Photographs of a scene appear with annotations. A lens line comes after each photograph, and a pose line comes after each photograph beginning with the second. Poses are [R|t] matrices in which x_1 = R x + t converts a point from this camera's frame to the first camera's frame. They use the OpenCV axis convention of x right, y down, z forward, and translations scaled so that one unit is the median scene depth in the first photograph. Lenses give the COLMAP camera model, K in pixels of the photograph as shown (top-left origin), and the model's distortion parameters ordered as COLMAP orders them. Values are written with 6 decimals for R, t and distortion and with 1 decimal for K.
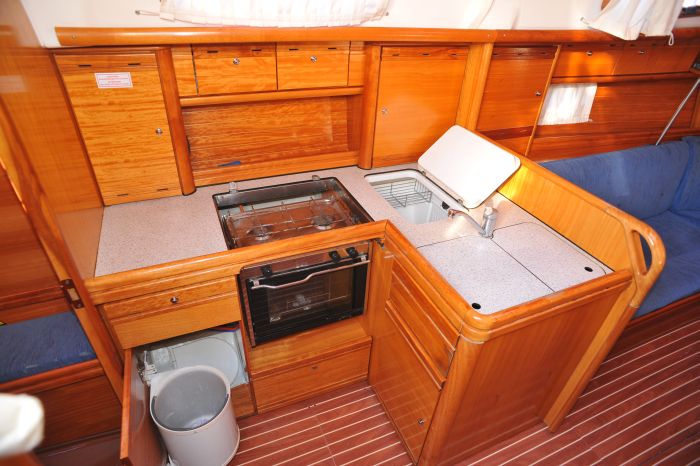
lens RADIAL K [[395.0, 0, 348.4], [0, 395.0, 231.8], [0, 0, 1]] dist [-0.038451, 0.020876]
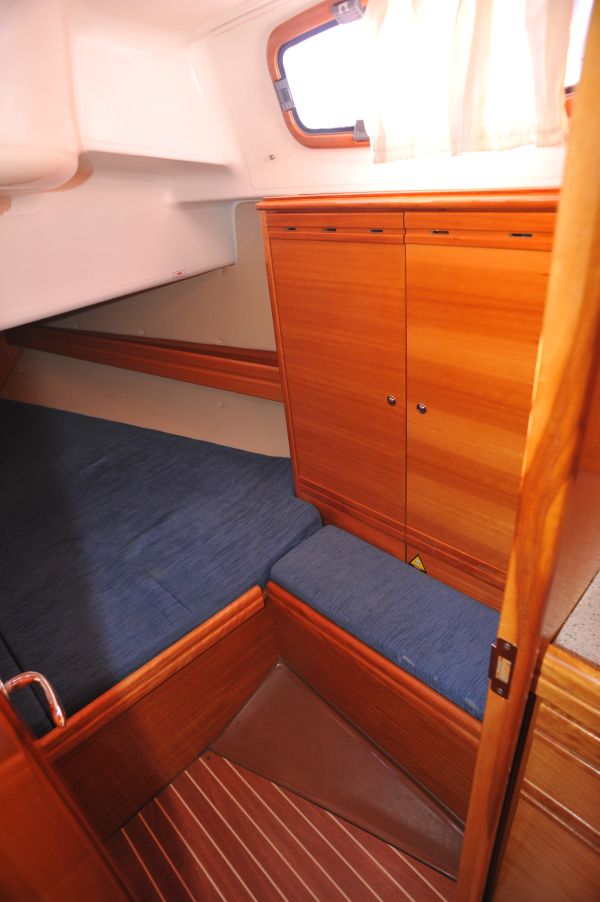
lens RADIAL K [[509.0, 0, 299.4], [0, 509.0, 453.3], [0, 0, 1]] dist [-0.038451, 0.020876]
pose [[0.355621, 0.393681, -0.847673, -0.121267], [-0.440646, 0.870457, 0.219399, -0.029072], [0.824236, 0.295501, 0.483027, 0.135626]]
